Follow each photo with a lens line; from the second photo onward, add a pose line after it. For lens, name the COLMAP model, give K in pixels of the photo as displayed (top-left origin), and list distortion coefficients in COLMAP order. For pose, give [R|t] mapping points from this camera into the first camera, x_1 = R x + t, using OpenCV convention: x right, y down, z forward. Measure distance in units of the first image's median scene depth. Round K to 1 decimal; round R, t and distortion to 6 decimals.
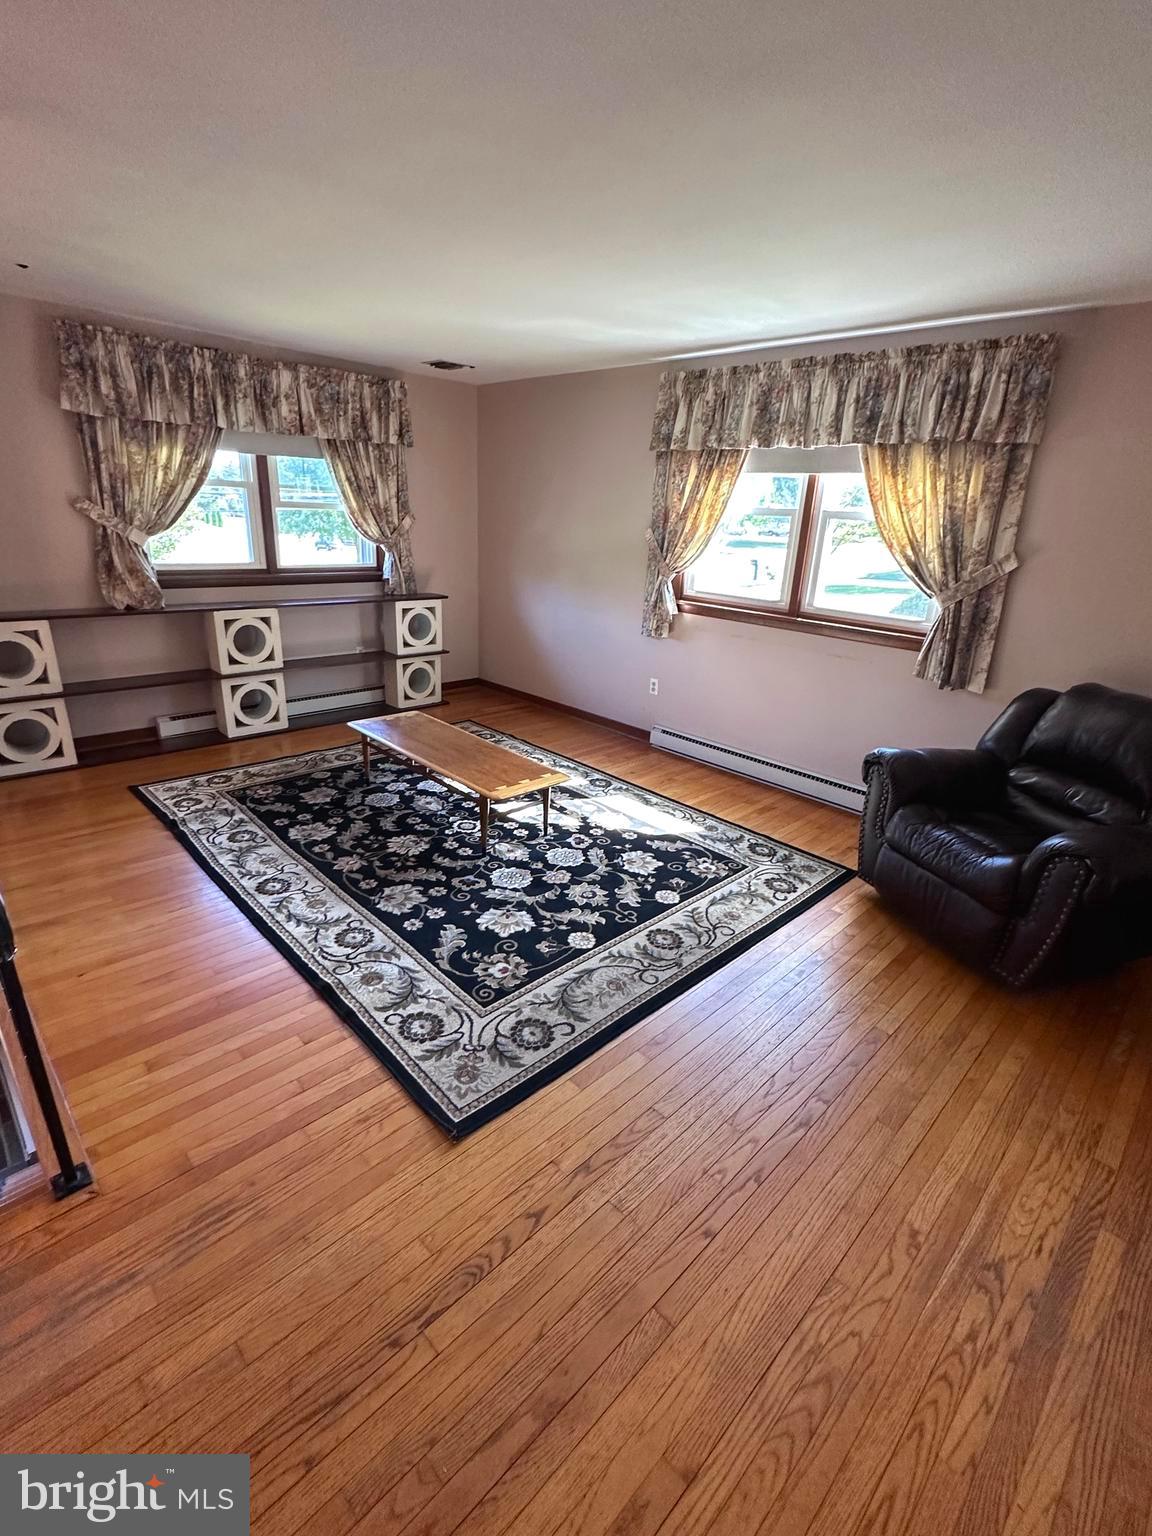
lens RADIAL K [[703.1, 0, 576.2], [0, 703.1, 770.0], [0, 0, 1]] dist [-0.003909, 0.001146]
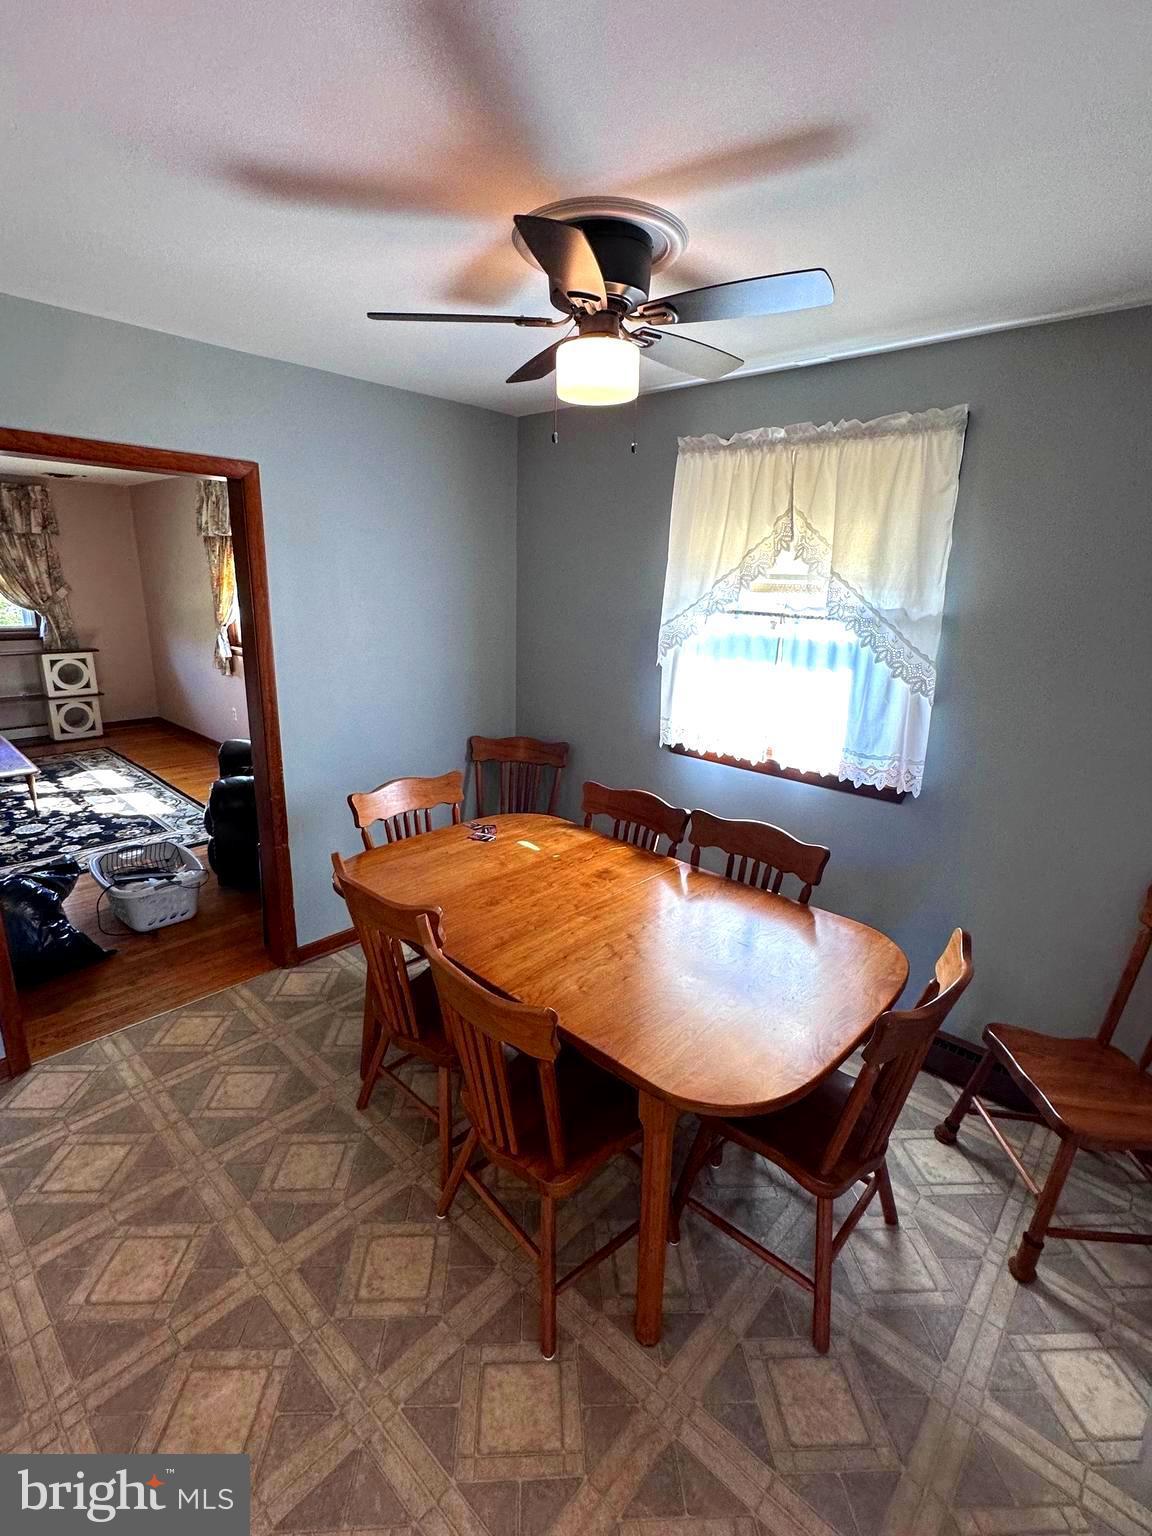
lens RADIAL K [[703.1, 0, 575.5], [0, 703.1, 767.3], [0, 0, 1]] dist [-0.003909, 0.001146]
pose [[0.998491, -0.032336, 0.044381, 0.942735], [0.036035, 0.995708, -0.085241, 0.151616], [-0.041434, 0.086712, 0.995371, -0.399087]]
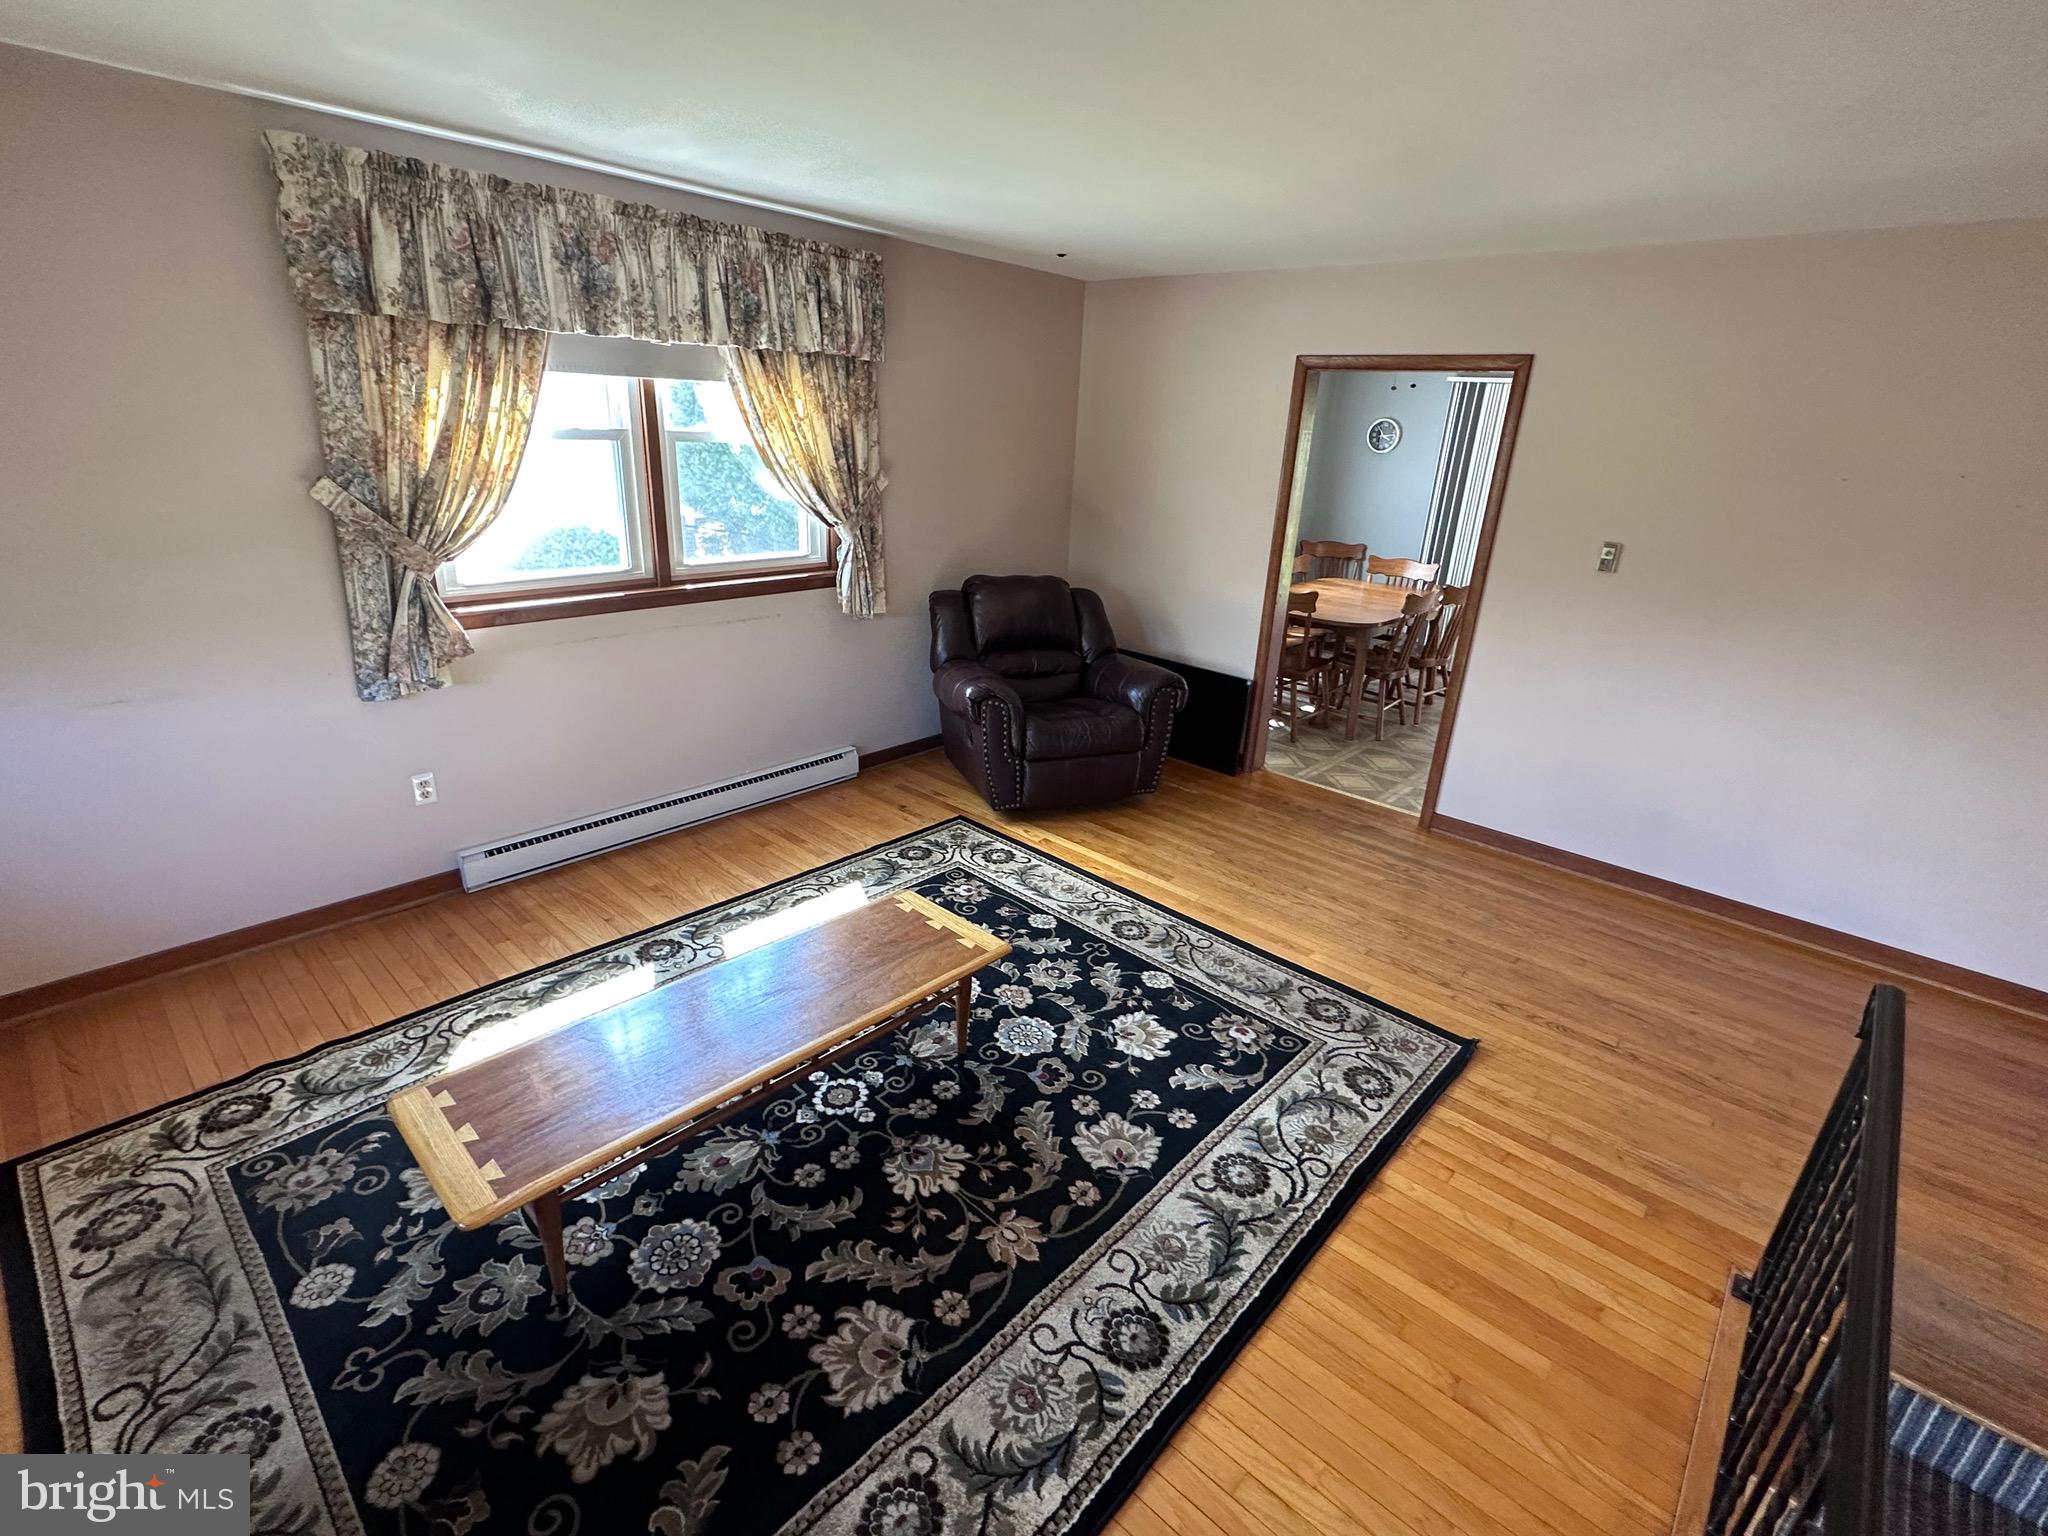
lens RADIAL K [[937.4, 0, 1021.5], [0, 937.4, 765.7], [0, 0, 1]] dist [-0.003909, 0.001146]
pose [[-0.047532, -0.398621, 0.915883, -0.721382], [0.298875, 0.869236, 0.393830, -0.378575], [-0.953108, 0.292455, 0.077821, 0.764284]]
